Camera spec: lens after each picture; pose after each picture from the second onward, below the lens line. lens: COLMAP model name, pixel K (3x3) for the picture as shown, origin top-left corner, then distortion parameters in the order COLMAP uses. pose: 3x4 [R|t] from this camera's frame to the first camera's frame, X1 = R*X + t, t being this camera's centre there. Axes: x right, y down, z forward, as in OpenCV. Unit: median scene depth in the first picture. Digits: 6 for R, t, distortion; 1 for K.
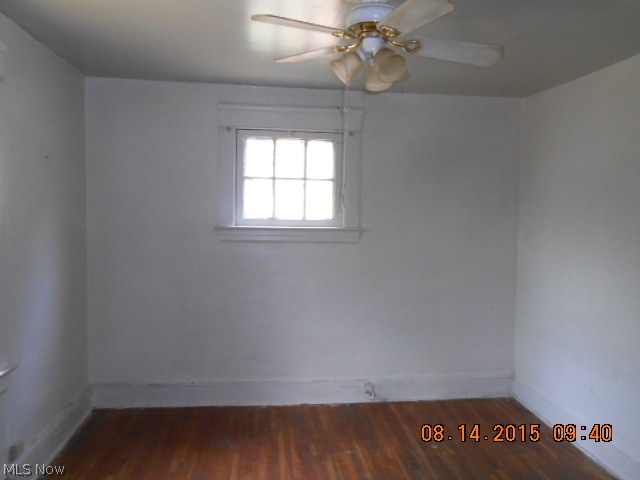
lens RADIAL K [[505.1, 0, 319.8], [0, 505.1, 249.3], [0, 0, 1]] dist [0.002329, 0.001309]
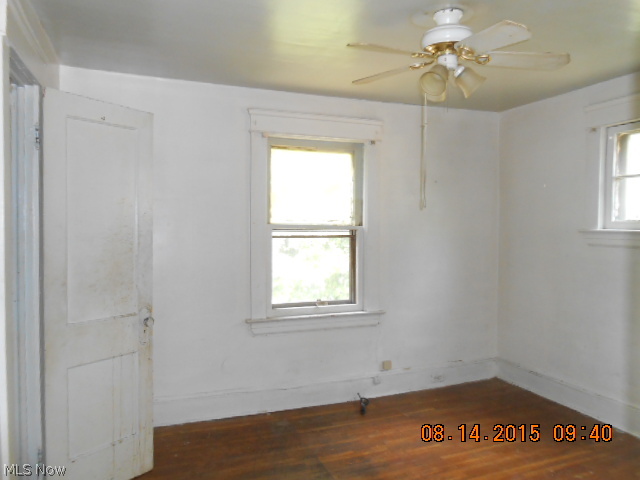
lens RADIAL K [[495.2, 0, 320.0], [0, 495.2, 240.0], [0, 0, 1]] dist [-0.000346, -0.001084]
pose [[0.261673, 0.017643, -0.964995, 0.613556], [-0.062176, 0.998064, 0.001388, 0.006317], [0.963152, 0.059636, 0.262264, 0.250959]]
